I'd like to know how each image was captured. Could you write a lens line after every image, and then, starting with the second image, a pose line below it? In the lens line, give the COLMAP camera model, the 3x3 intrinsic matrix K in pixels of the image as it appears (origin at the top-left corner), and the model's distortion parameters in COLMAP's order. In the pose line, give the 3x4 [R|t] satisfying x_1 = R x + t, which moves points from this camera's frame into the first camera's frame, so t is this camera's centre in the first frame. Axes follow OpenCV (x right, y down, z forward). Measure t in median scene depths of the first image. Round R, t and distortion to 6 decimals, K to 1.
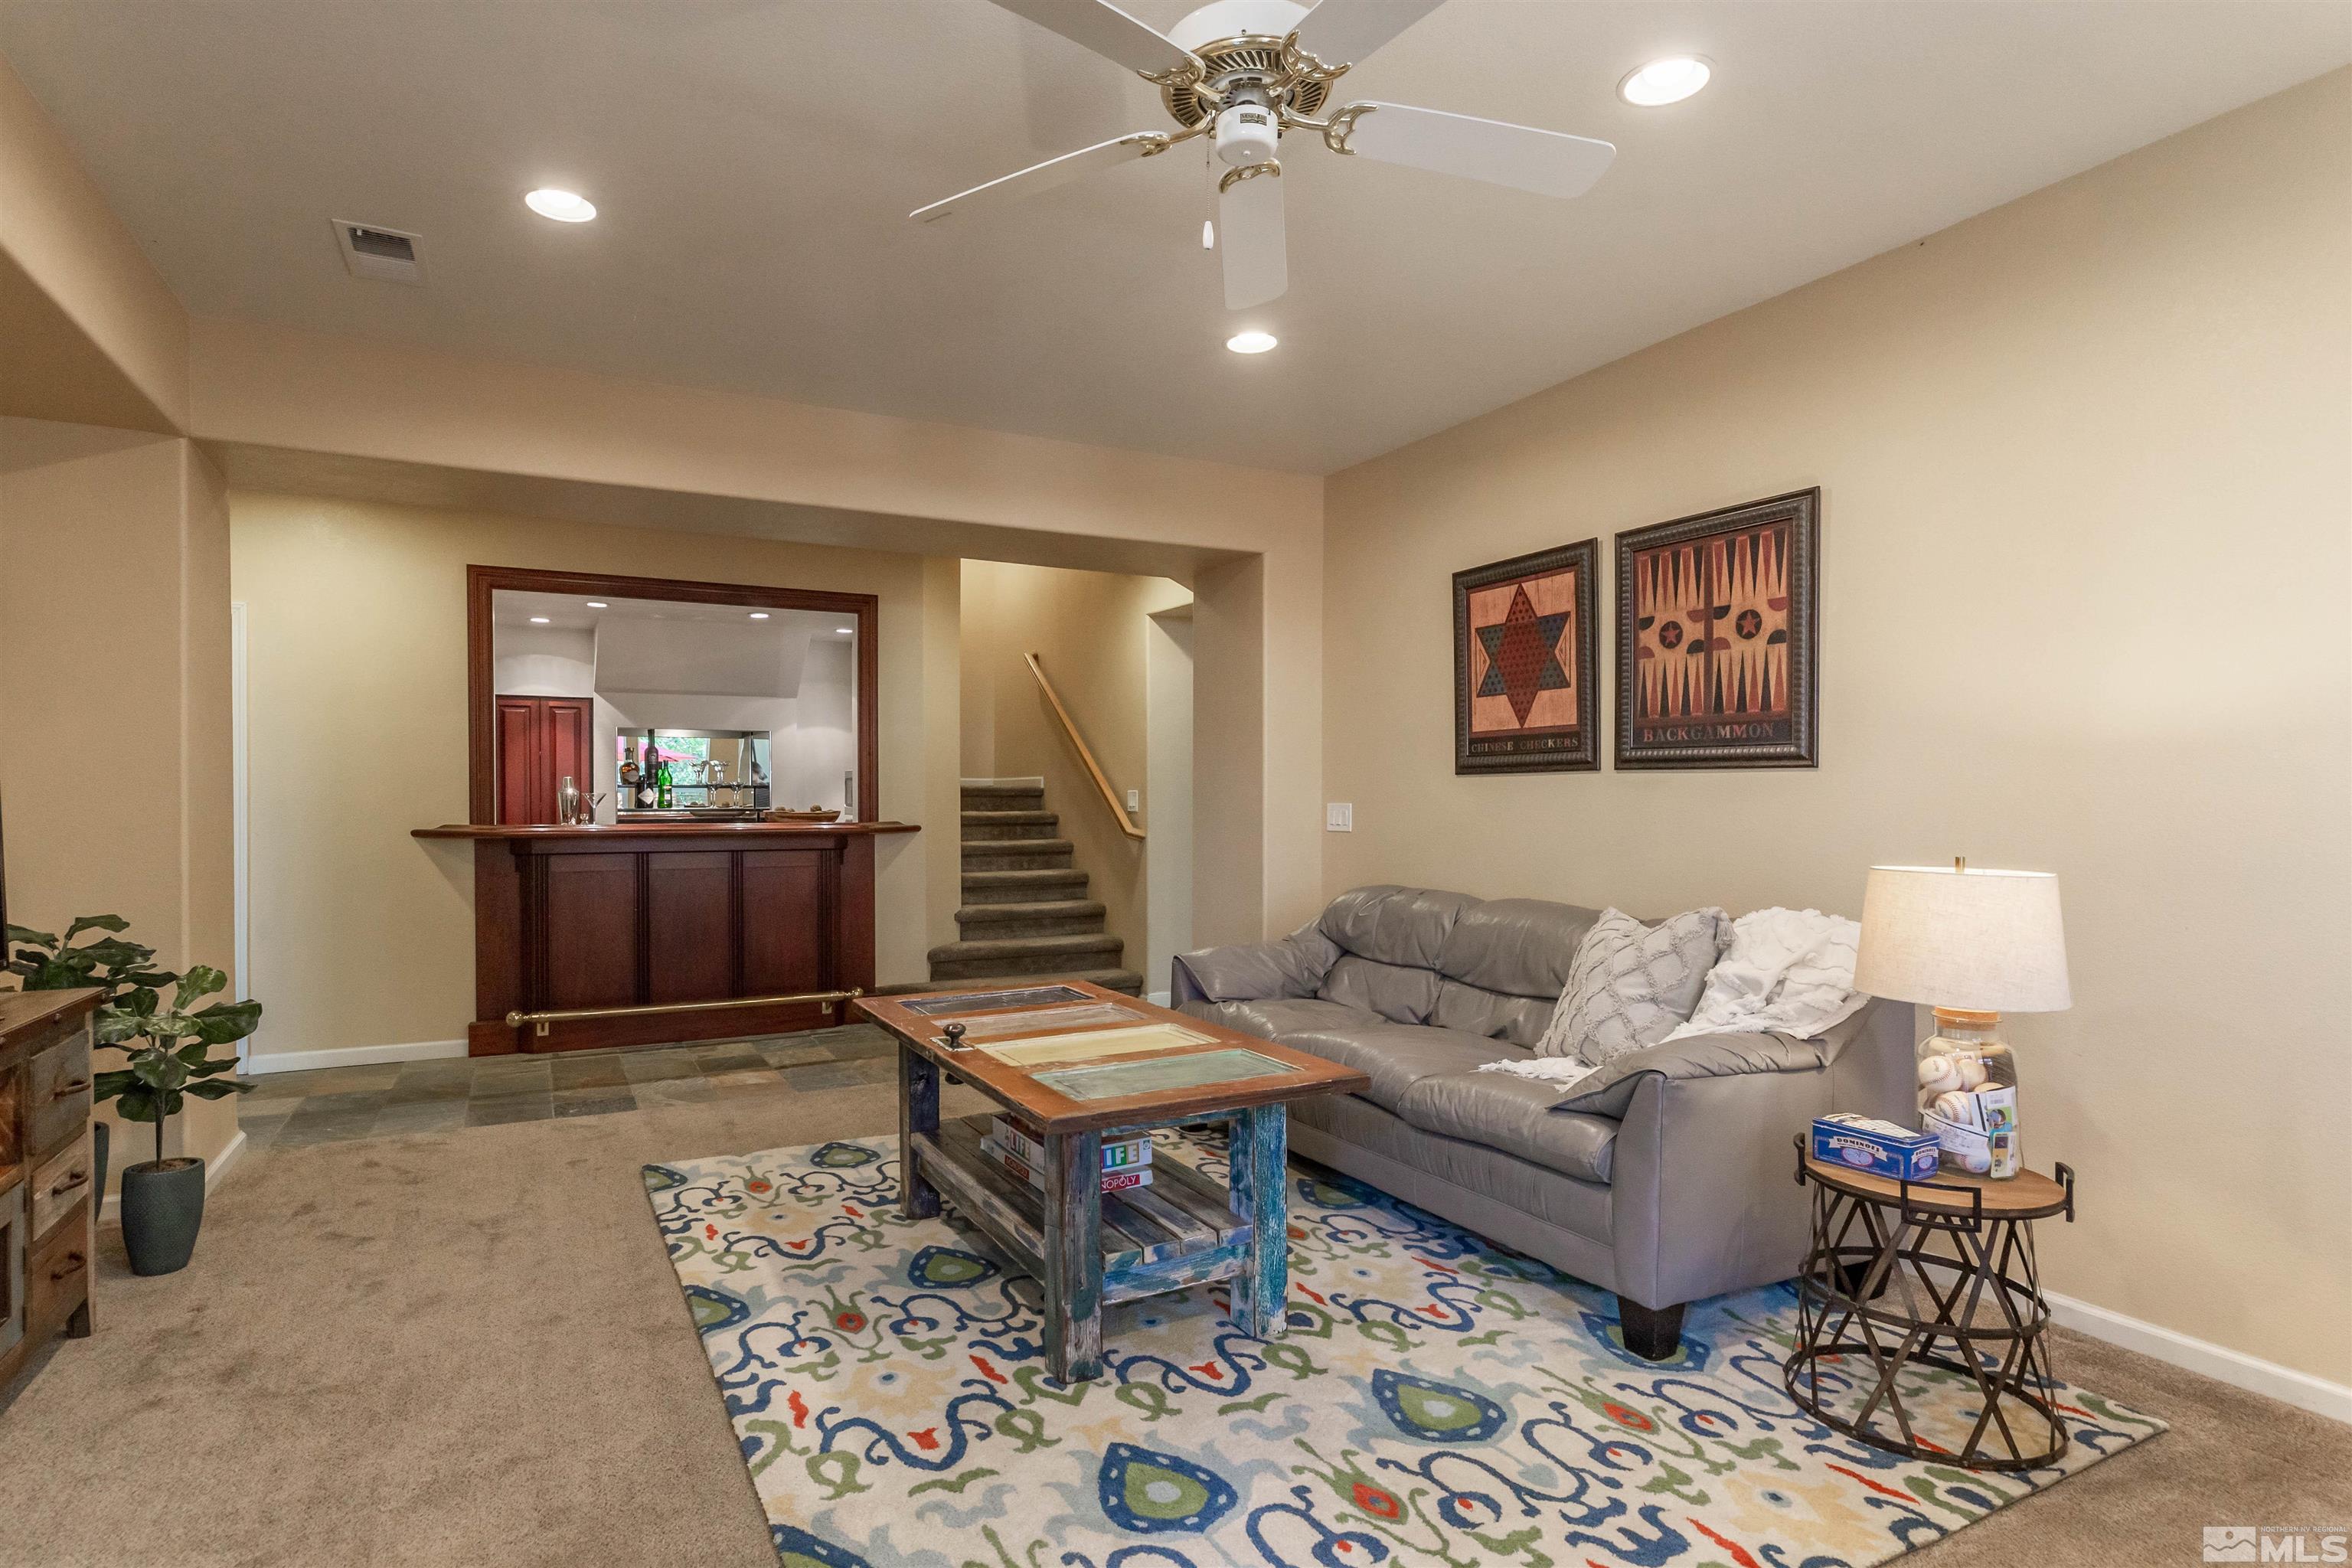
lens RADIAL K [[1204.5, 0, 1125.9], [0, 1204.5, 809.4], [0, 0, 1]] dist [0.003162, -0.000583]
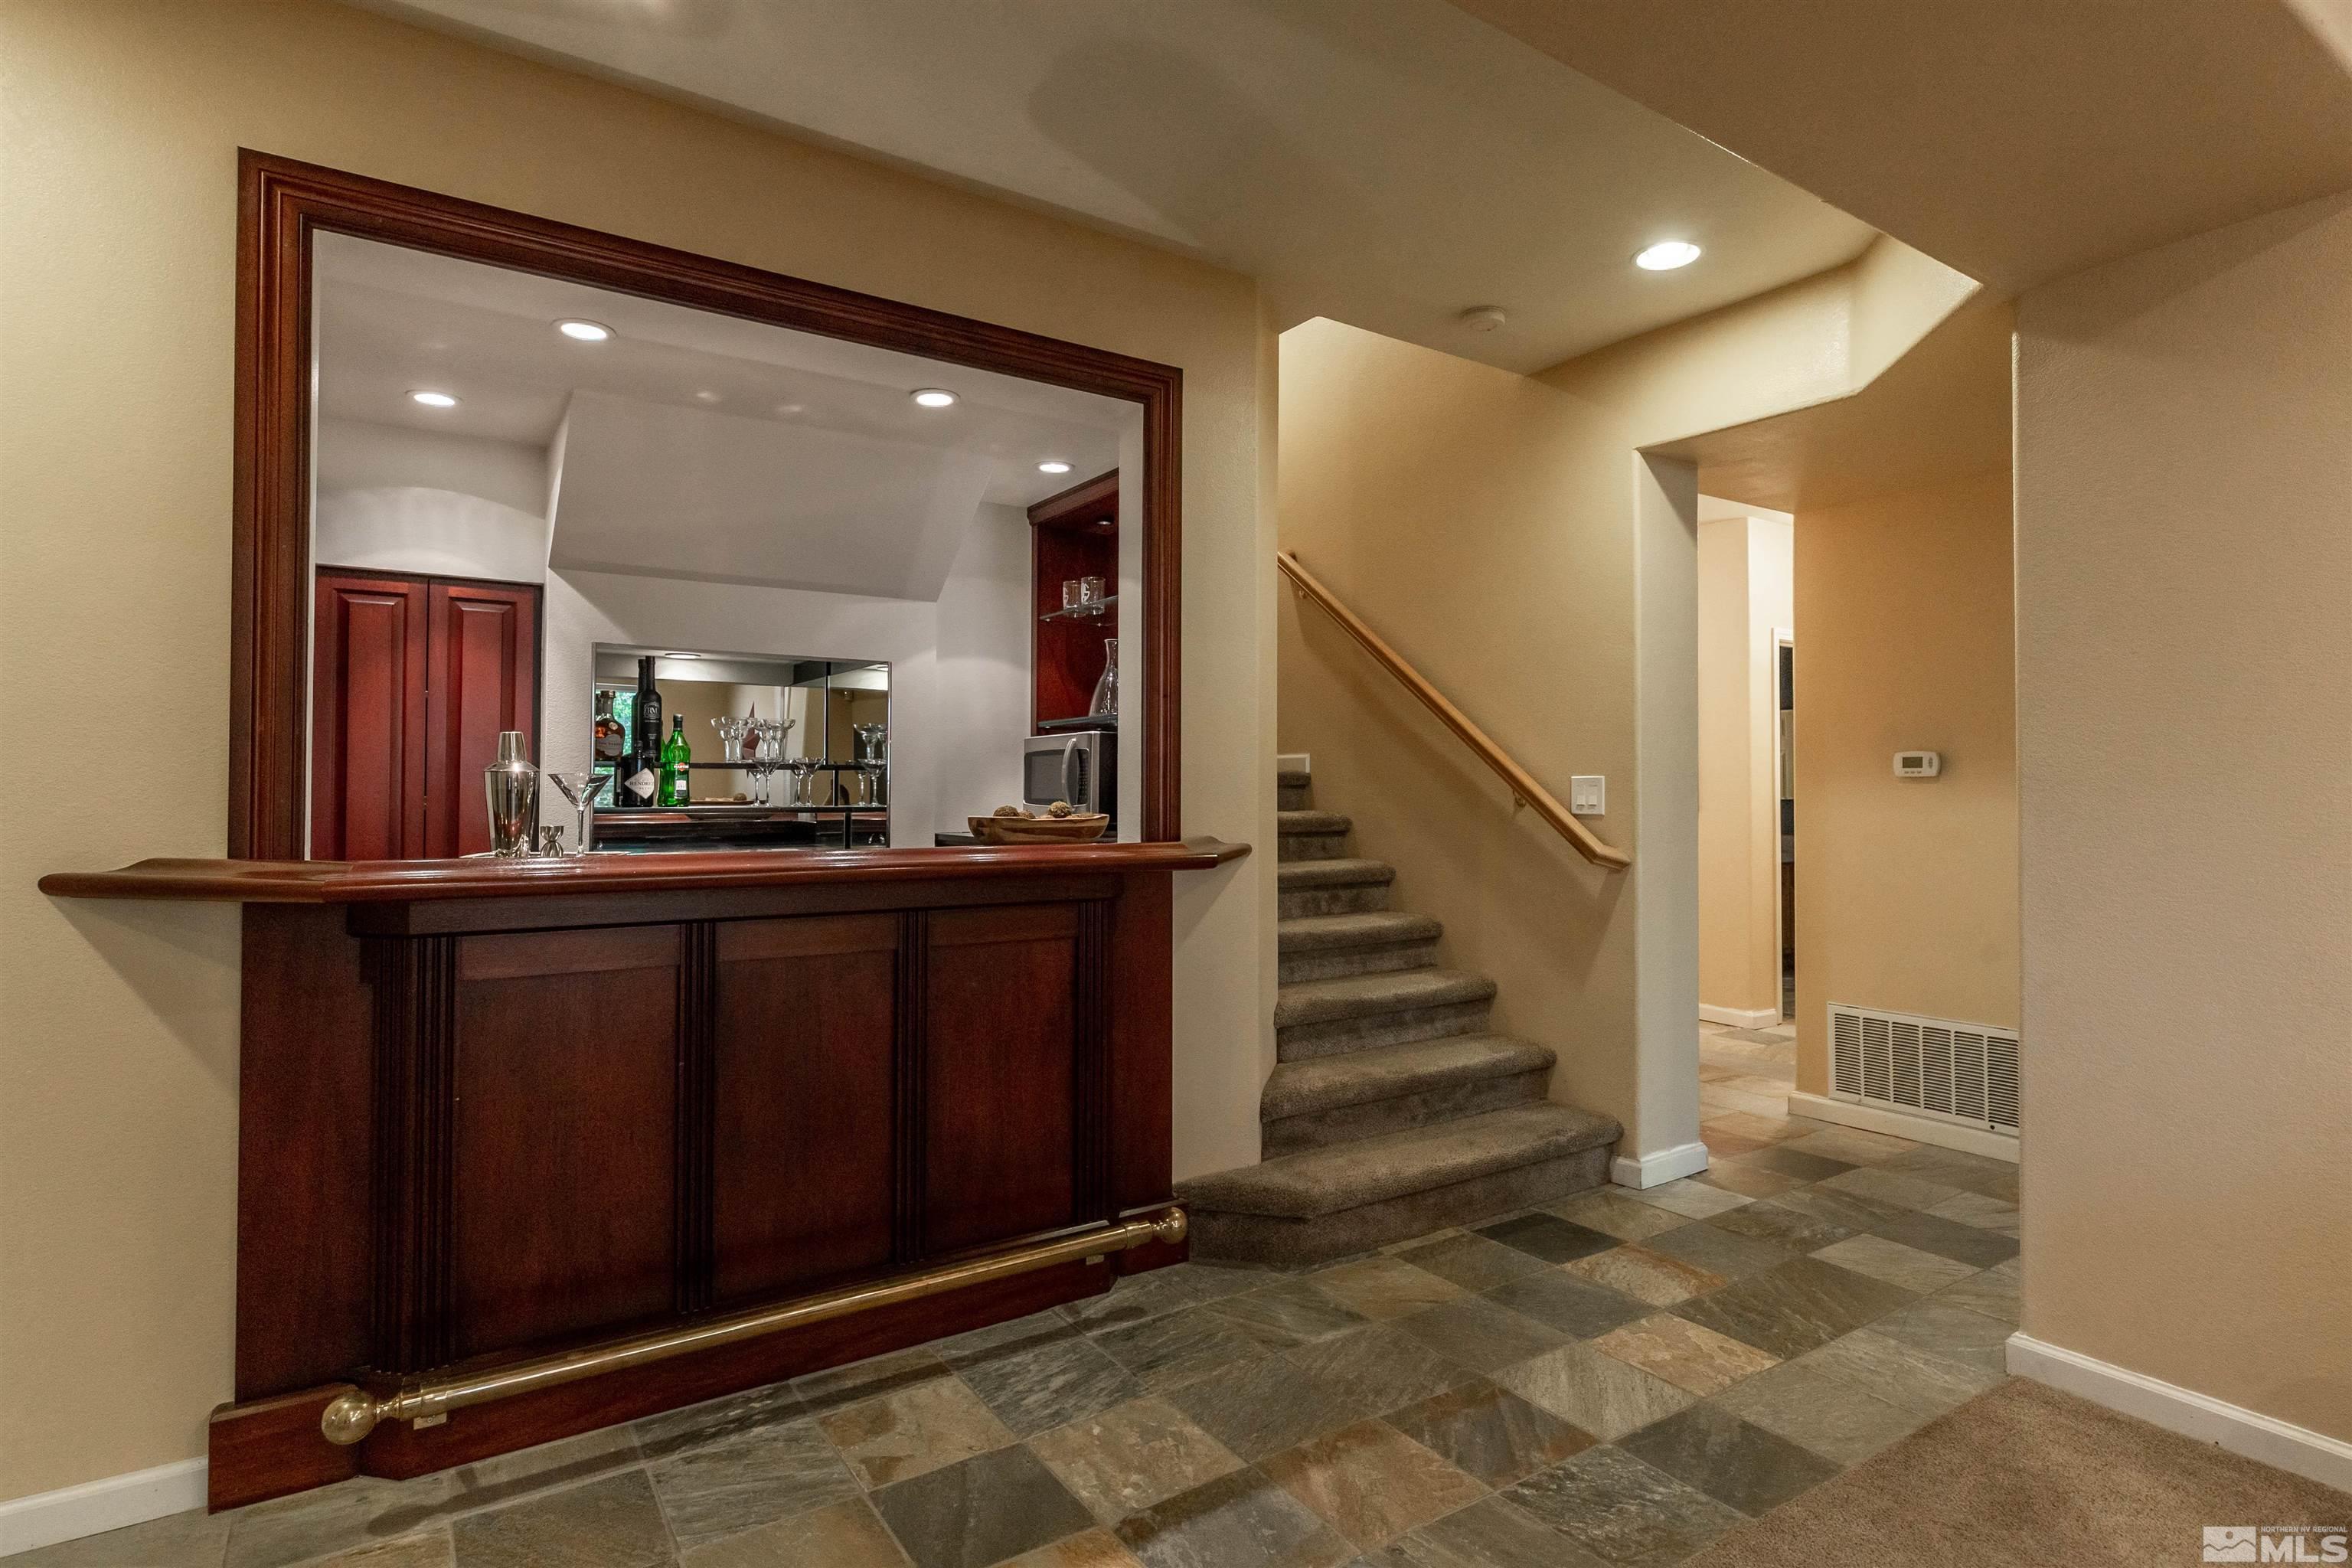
lens RADIAL K [[1204.5, 0, 1184.5], [0, 1204.5, 763.1], [0, 0, 1]] dist [0.003162, -0.000583]
pose [[0.992596, 0.005276, 0.121348, -0.332625], [-0.001377, 0.999481, -0.032186, -0.005200], [-0.121455, 0.031780, 0.992088, 0.663045]]
